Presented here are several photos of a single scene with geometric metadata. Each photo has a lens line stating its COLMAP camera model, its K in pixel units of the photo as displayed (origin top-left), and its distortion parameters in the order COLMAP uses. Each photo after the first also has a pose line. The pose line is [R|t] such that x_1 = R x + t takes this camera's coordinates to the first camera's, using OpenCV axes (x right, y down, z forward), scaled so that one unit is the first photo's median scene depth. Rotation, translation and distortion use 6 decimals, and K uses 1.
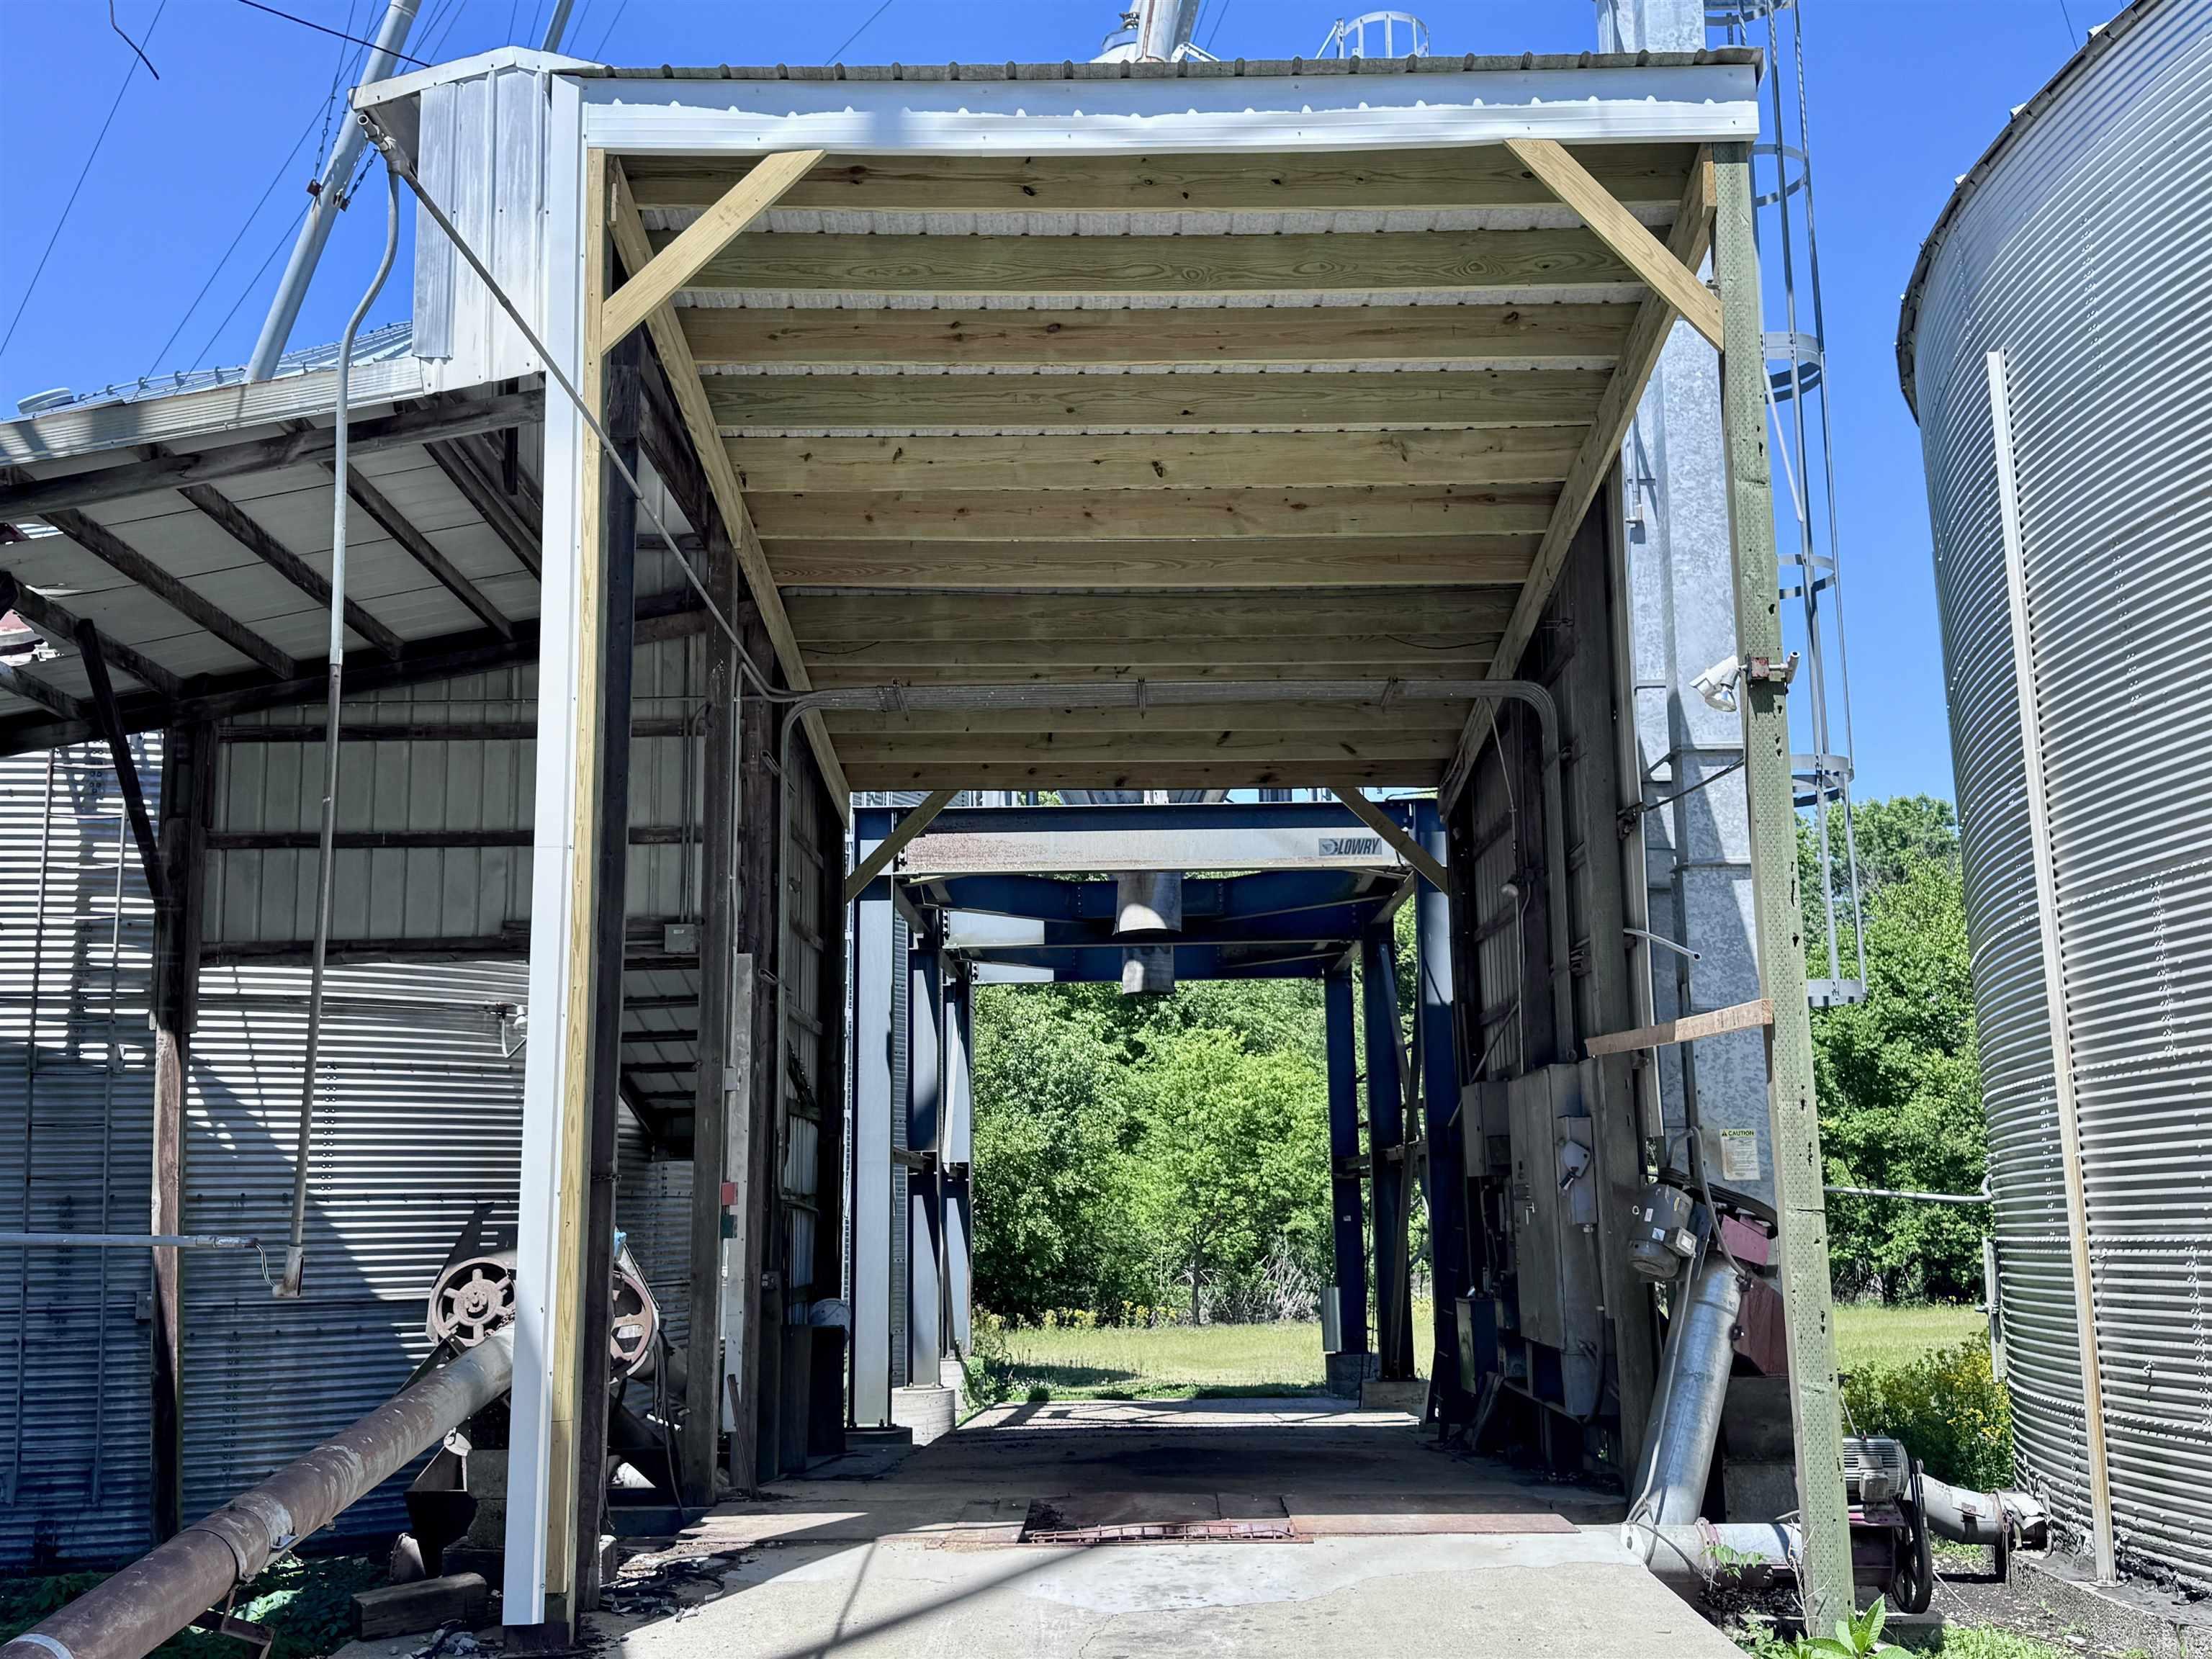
lens RADIAL K [[2161.2, 0, 1106.0], [0, 2161.2, 829.5], [0, 0, 1]] dist [0.168233, -0.345054]
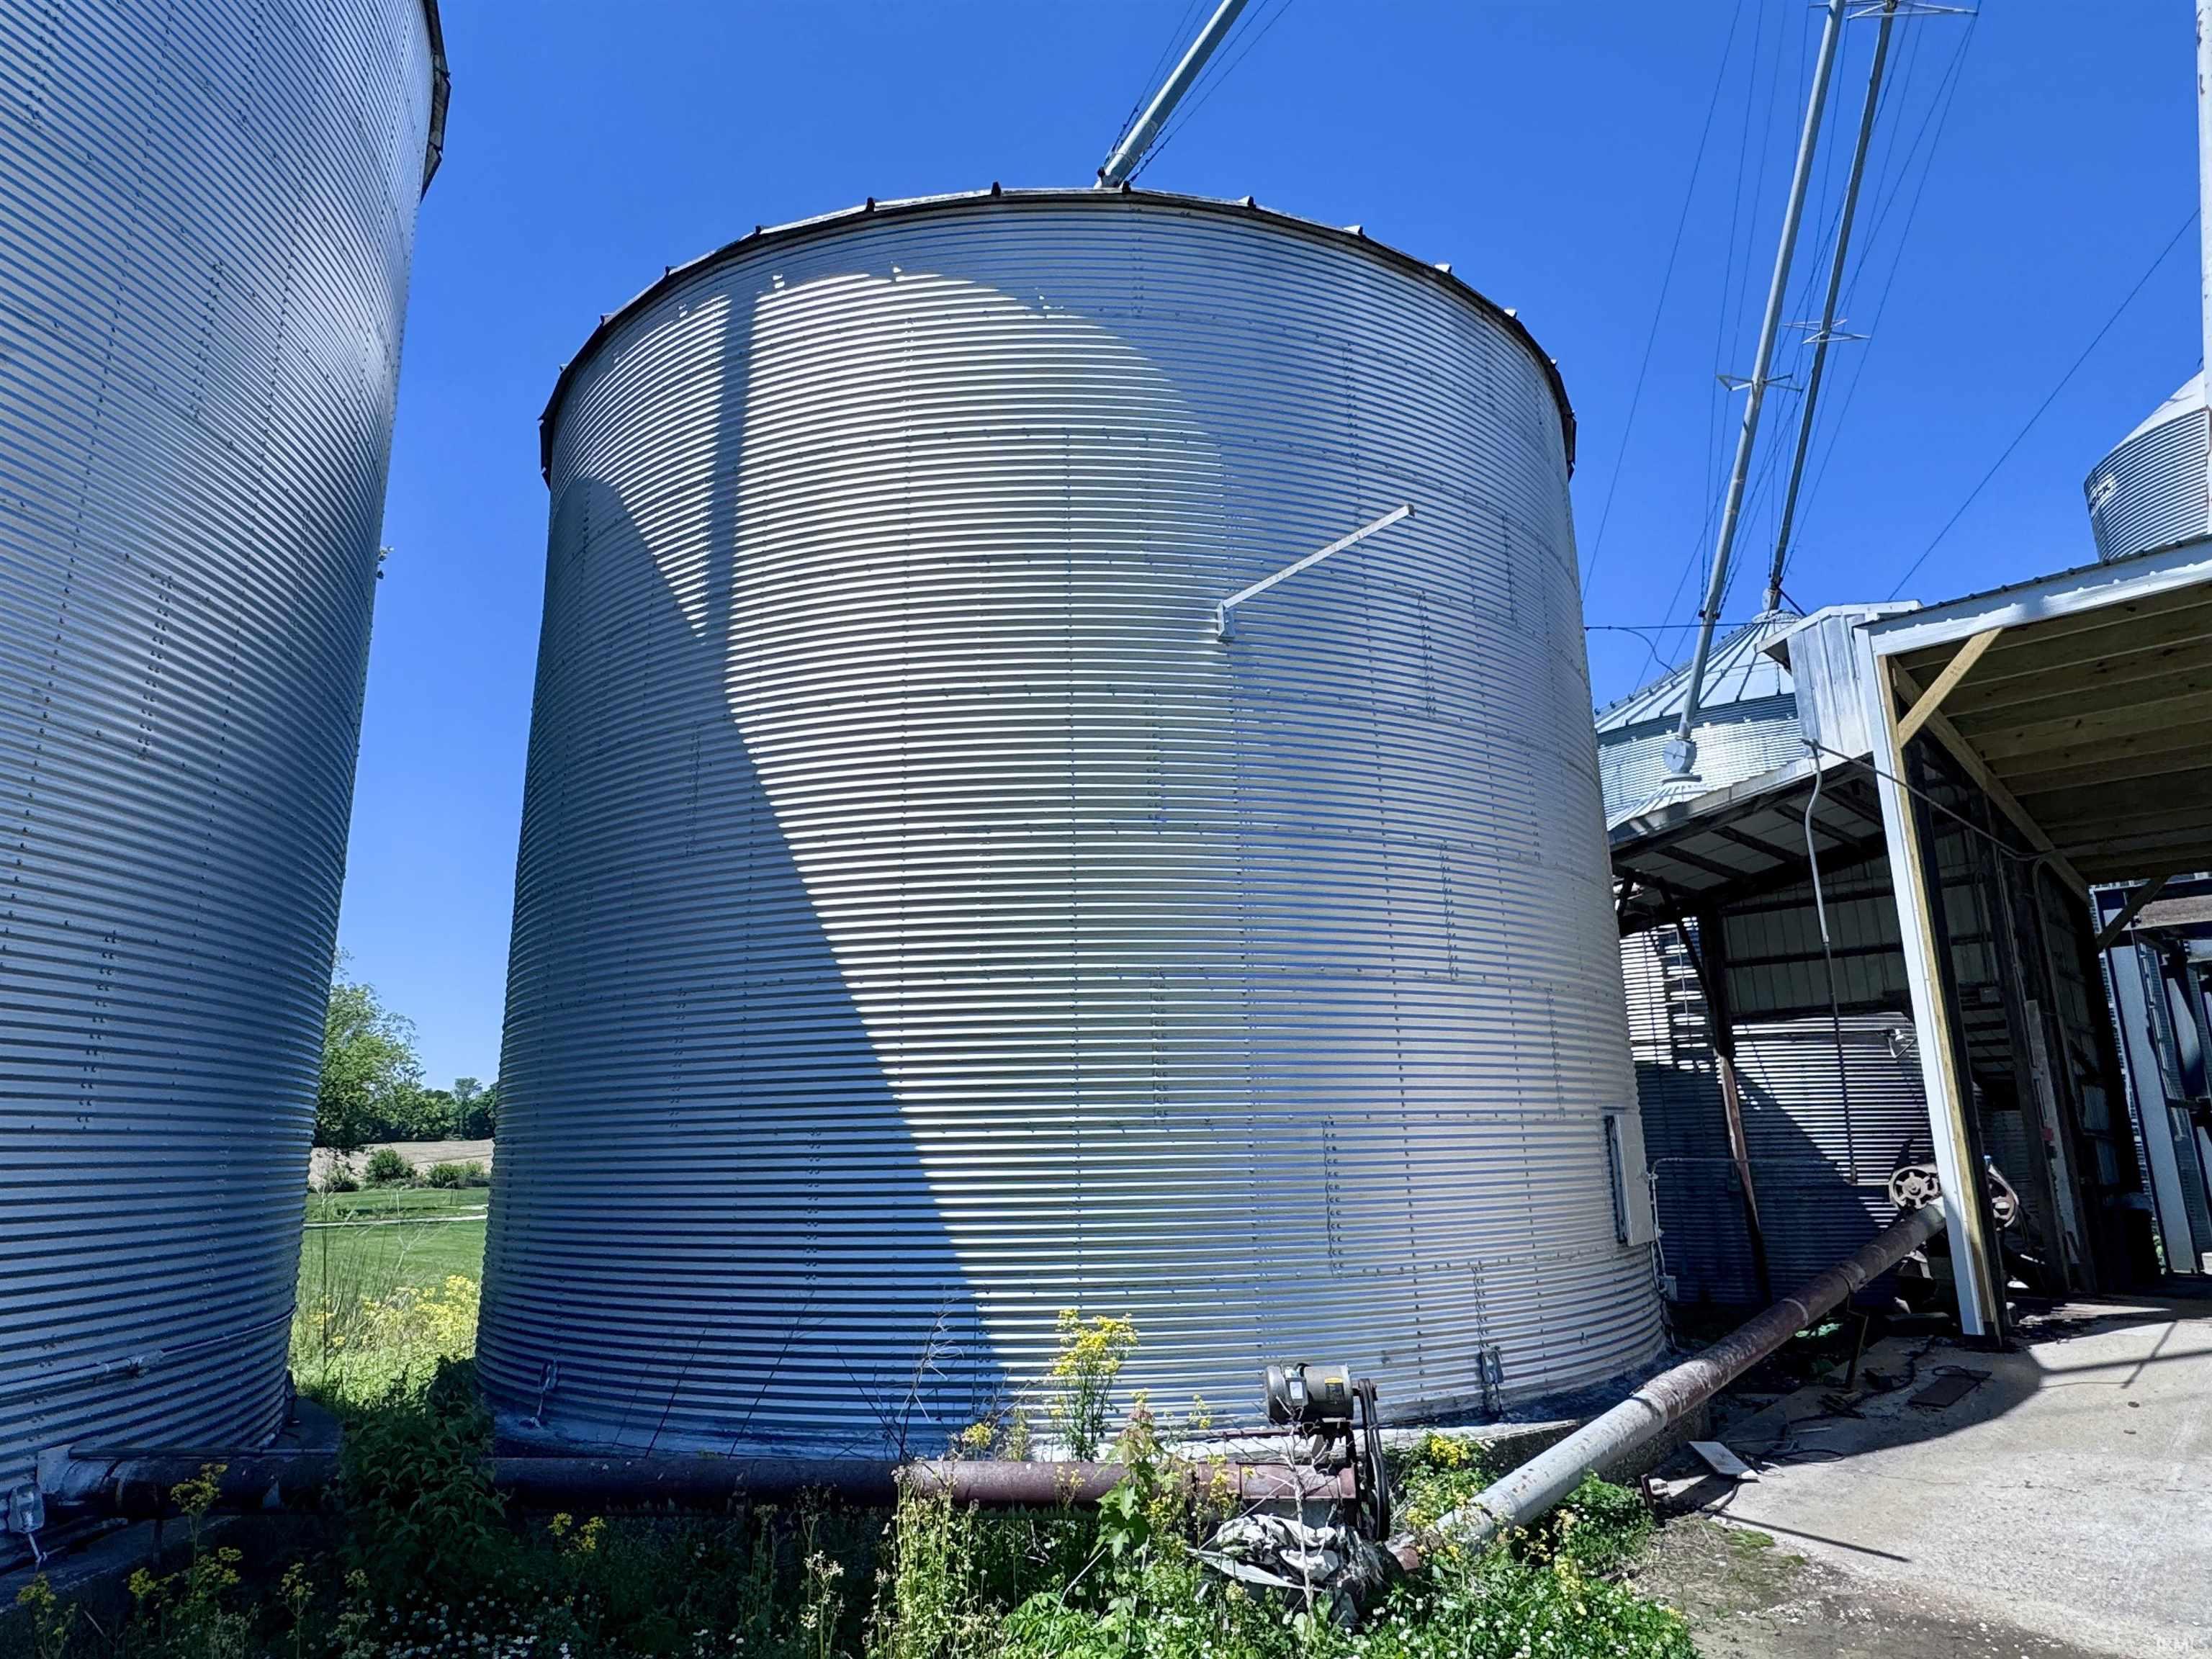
lens RADIAL K [[1324.4, 0, 1106.0], [0, 1324.4, 829.5], [0, 0, 1]] dist [0.001489, -0.000471]
pose [[0.710337, -0.160415, -0.685338, 0.067291], [0.126422, 0.986926, -0.099973, -0.072256], [0.692415, -0.015627, 0.721330, -0.341150]]
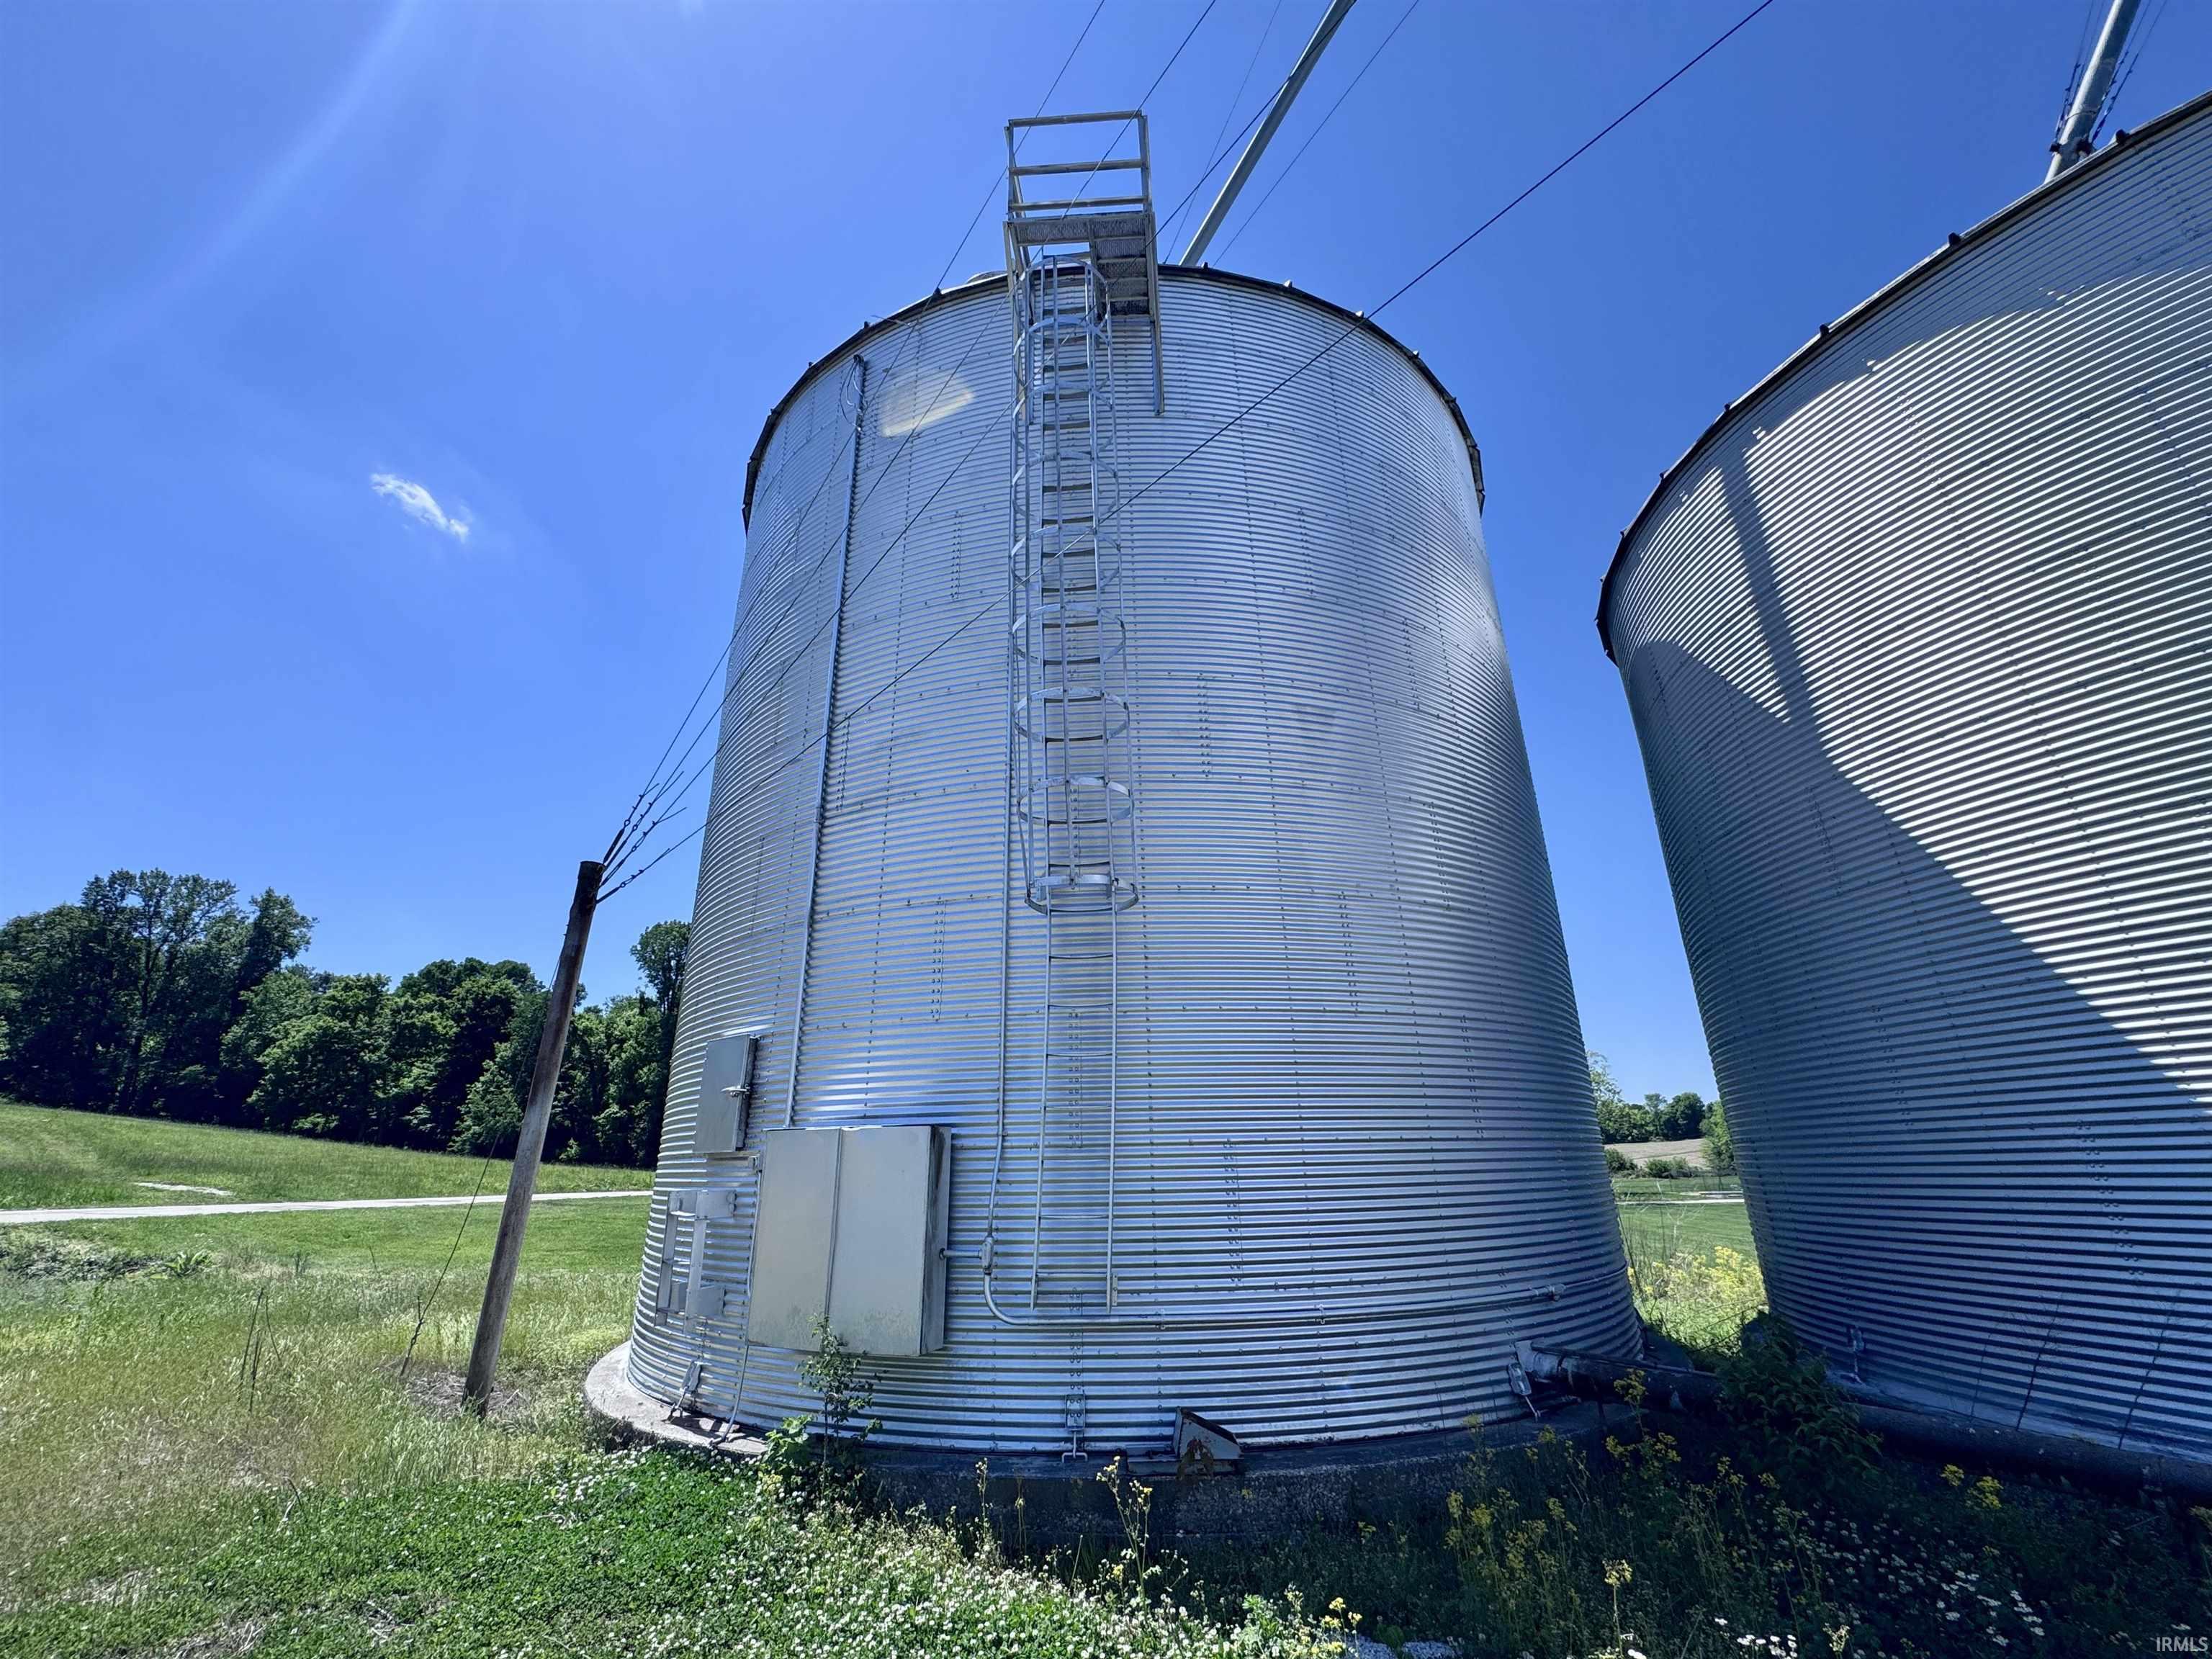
lens RADIAL K [[928.1, 0, 1111.7], [0, 928.1, 826.4], [0, 0, 1]] dist [0.000340, 0.000133]
pose [[-0.164353, -0.322592, -0.932160, 0.070661], [0.193650, 0.916069, -0.351166, -0.078238], [0.967206, -0.238228, -0.088089, -0.373167]]
